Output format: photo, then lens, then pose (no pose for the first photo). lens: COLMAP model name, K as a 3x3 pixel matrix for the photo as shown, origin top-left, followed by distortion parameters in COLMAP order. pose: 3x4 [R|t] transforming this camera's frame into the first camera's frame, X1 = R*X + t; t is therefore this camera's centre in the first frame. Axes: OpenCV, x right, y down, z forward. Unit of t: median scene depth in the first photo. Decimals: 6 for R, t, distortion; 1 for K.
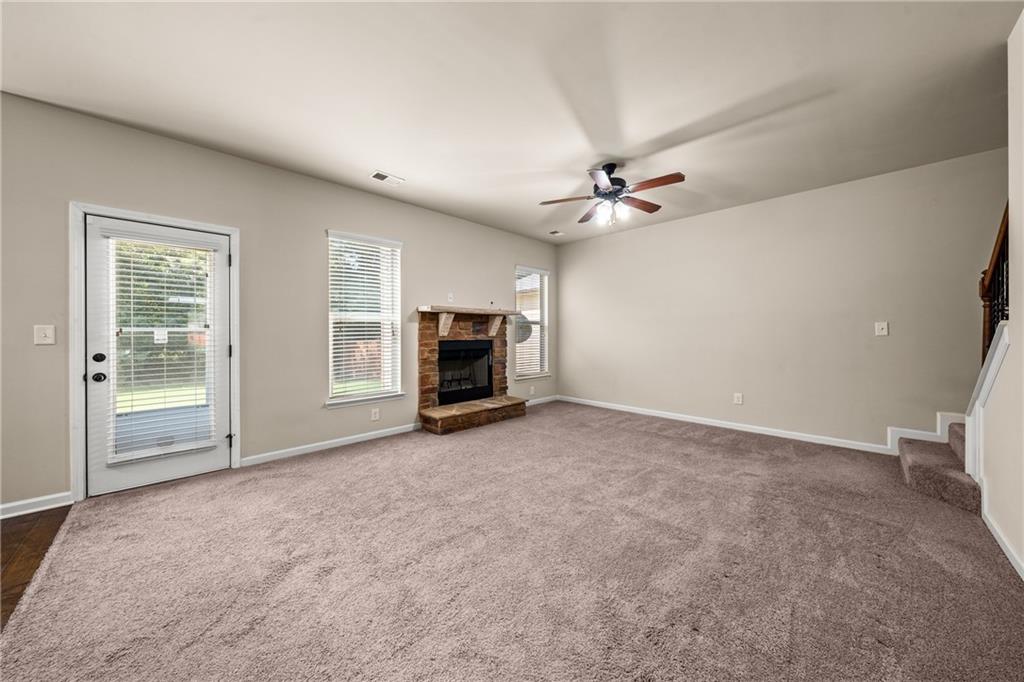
lens RADIAL K [[354.4, 0, 507.2], [0, 354.4, 333.5], [0, 0, 1]] dist [-0.002169, -0.000208]
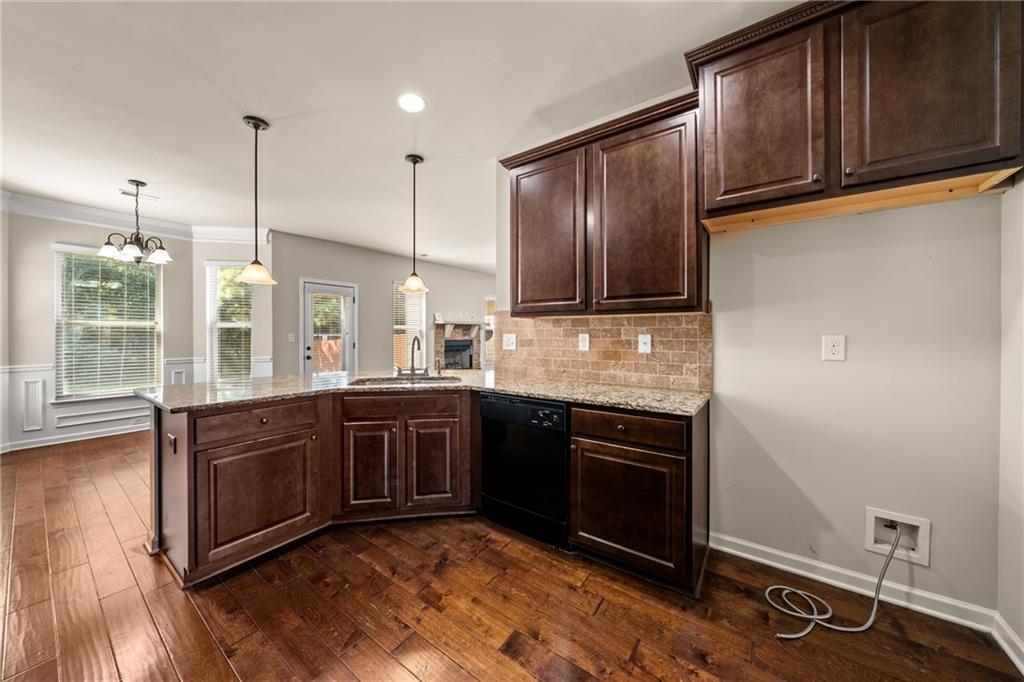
lens RADIAL K [[354.4, 0, 507.2], [0, 354.4, 333.5], [0, 0, 1]] dist [-0.002169, -0.000208]
pose [[0.986350, 0.001340, 0.164657, -0.184146], [-0.001767, 0.999995, 0.002443, -0.017898], [-0.164653, -0.002700, 0.986348, -0.789227]]
